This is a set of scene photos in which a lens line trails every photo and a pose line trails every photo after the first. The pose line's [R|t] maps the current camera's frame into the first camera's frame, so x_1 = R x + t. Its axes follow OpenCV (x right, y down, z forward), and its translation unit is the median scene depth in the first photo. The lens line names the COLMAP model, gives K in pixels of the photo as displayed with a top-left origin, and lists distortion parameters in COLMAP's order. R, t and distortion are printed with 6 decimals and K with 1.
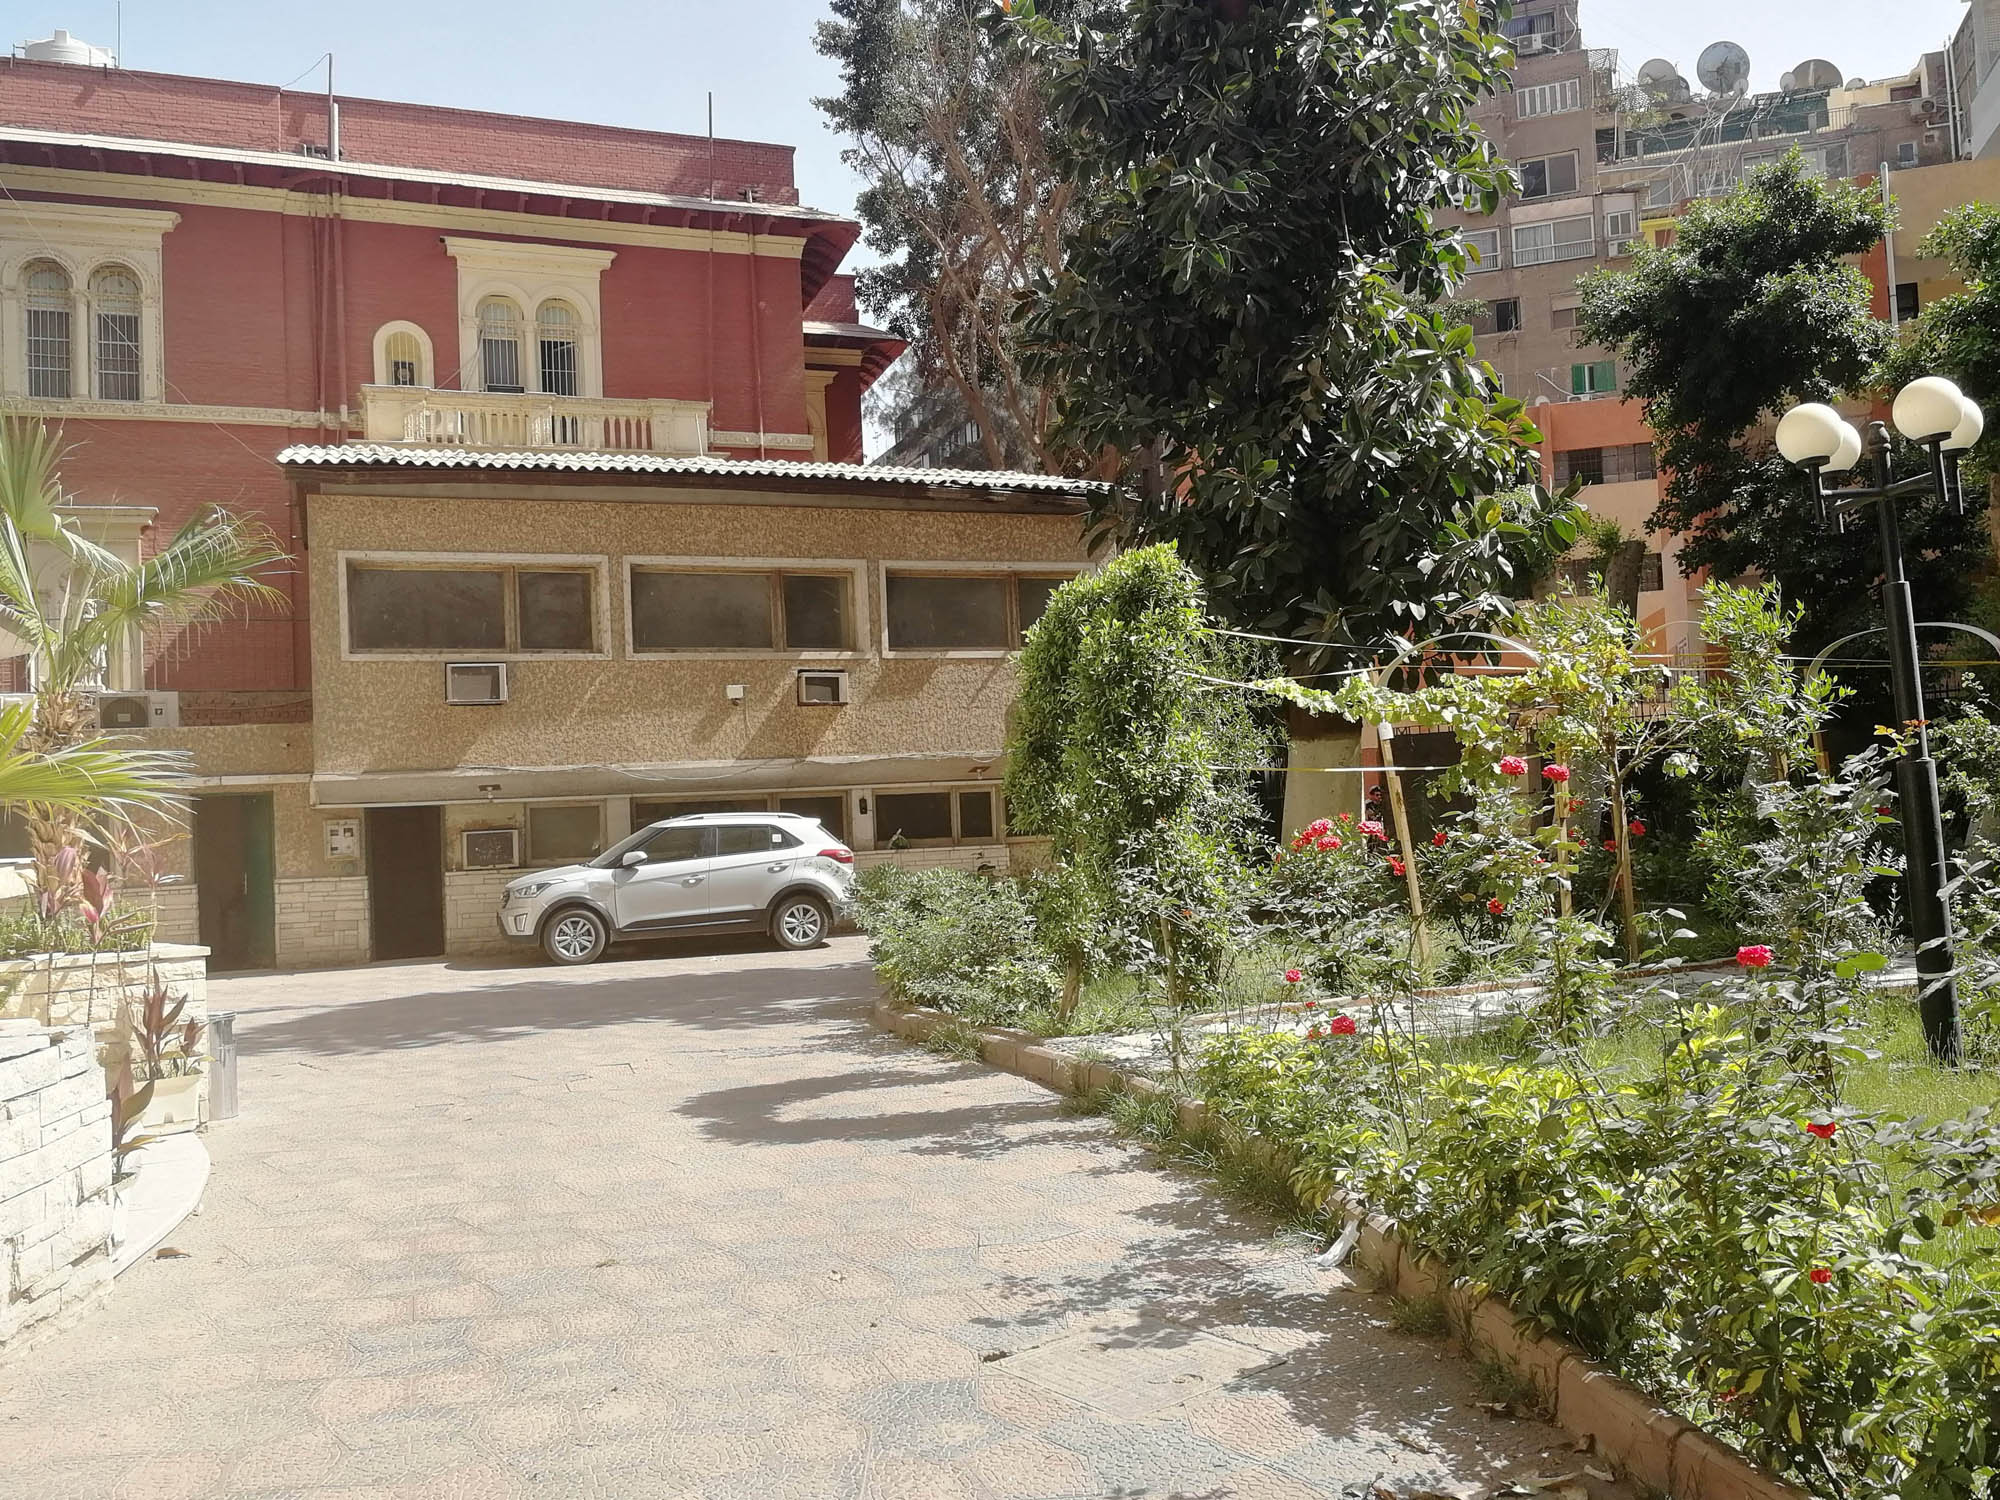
lens RADIAL K [[1548.4, 0, 1000.0], [0, 1548.4, 750.0], [0, 0, 1]] dist [0.018539, -0.032263]
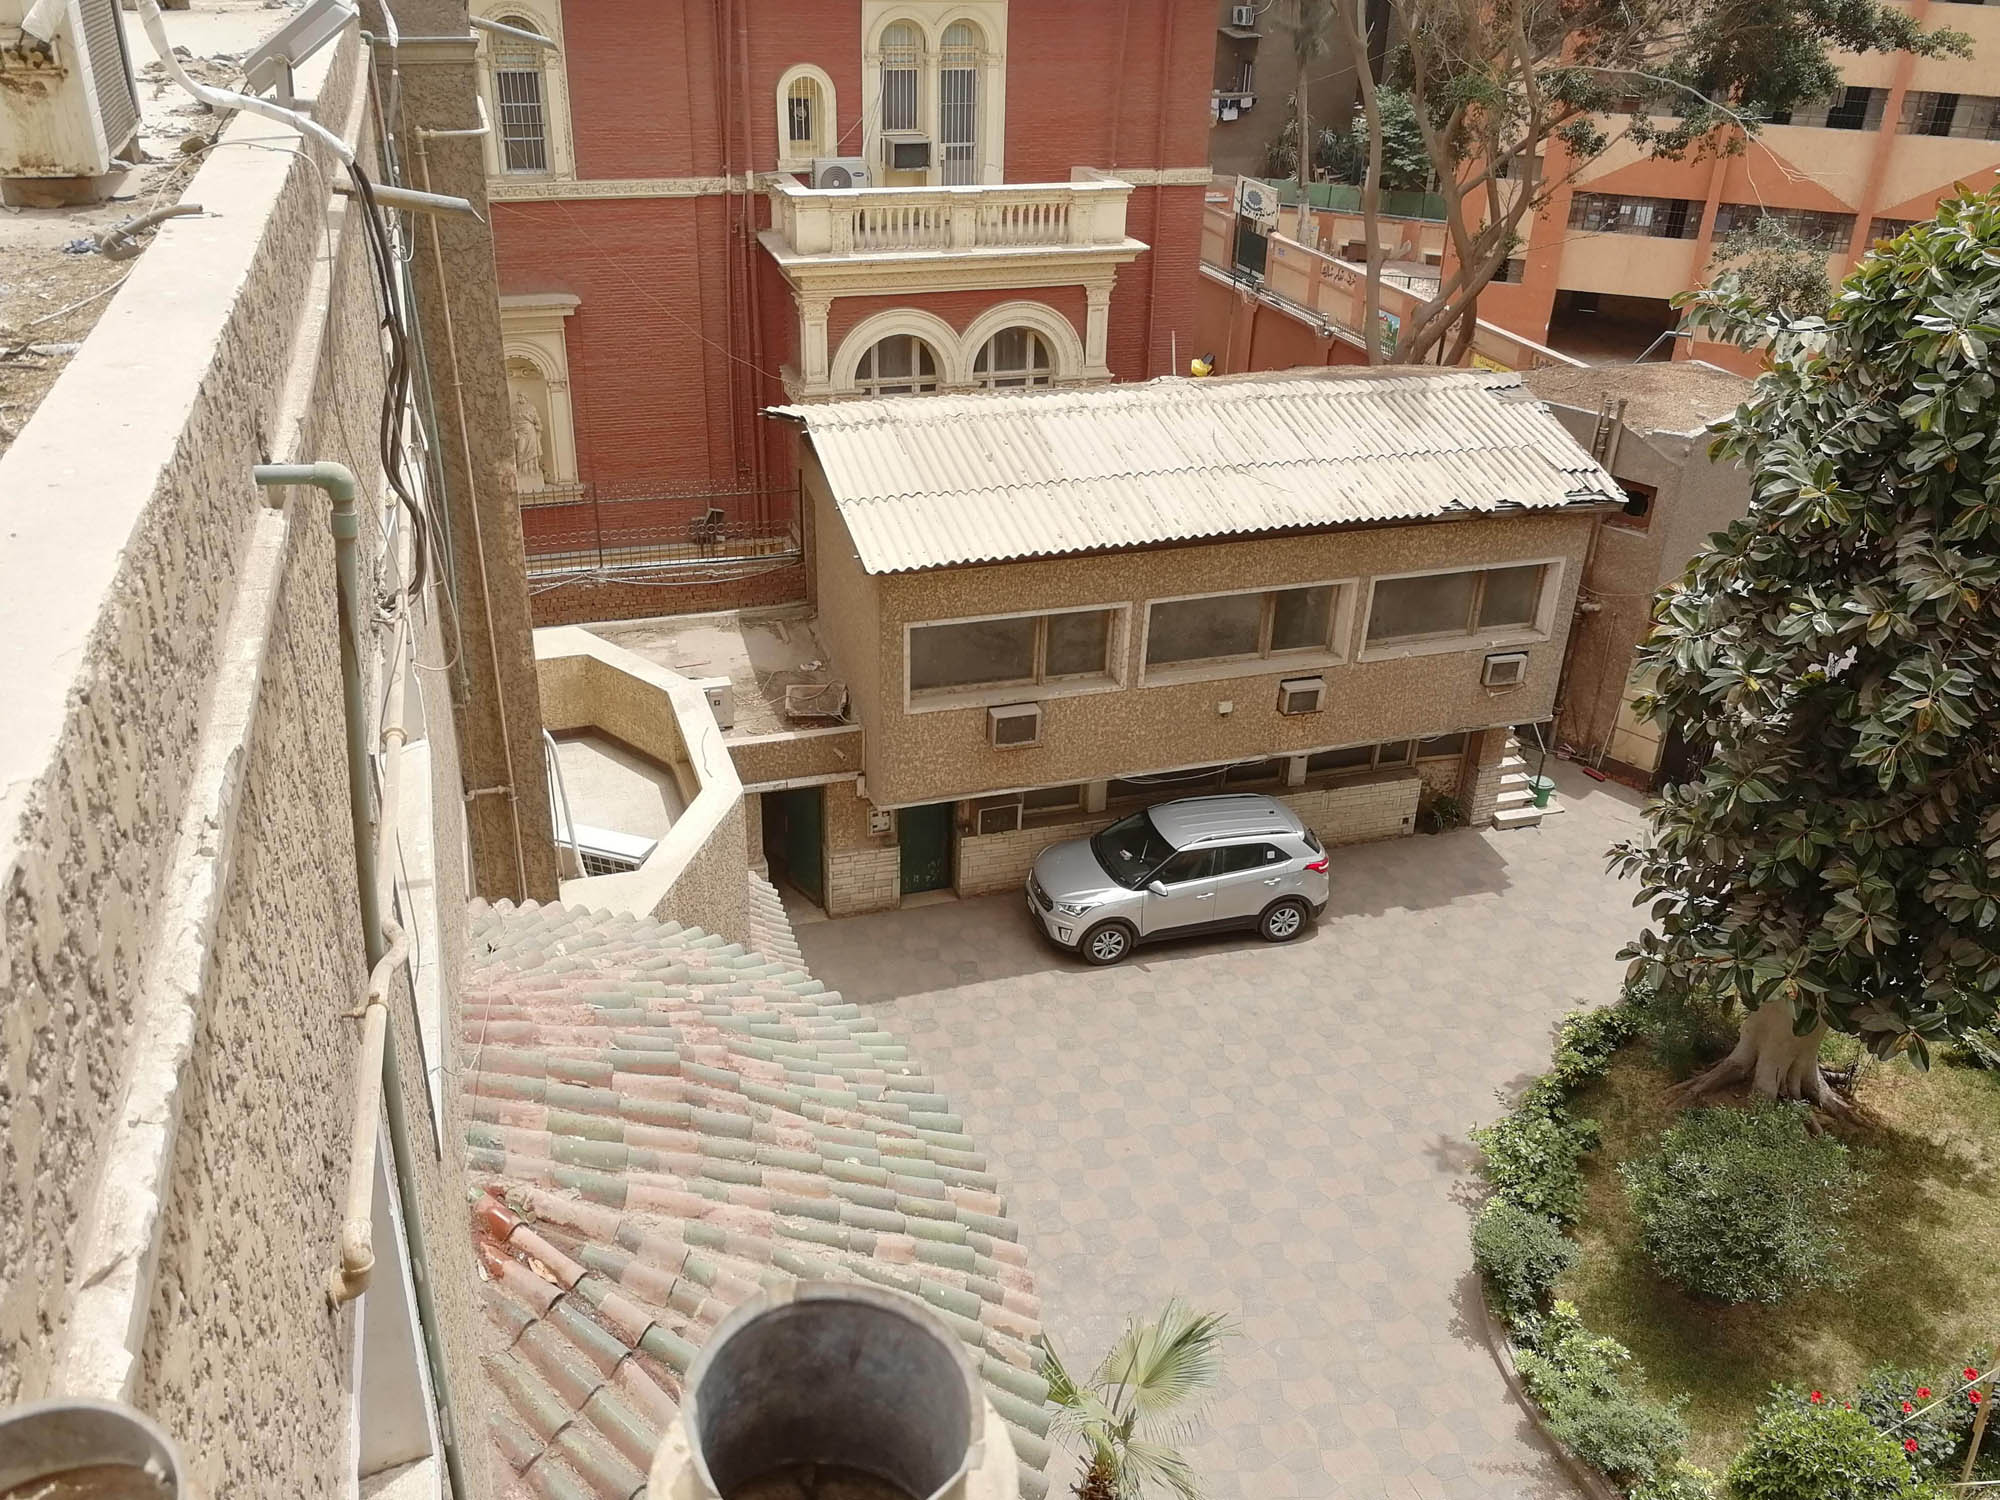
lens RADIAL K [[1548.4, 0, 1000.0], [0, 1548.4, 750.0], [0, 0, 1]] dist [0.018539, -0.032263]
pose [[0.995627, 0.088703, -0.029315, -0.282493], [-0.063837, 0.875076, 0.479756, -0.498779], [0.068209, -0.475787, 0.876912, 0.023883]]
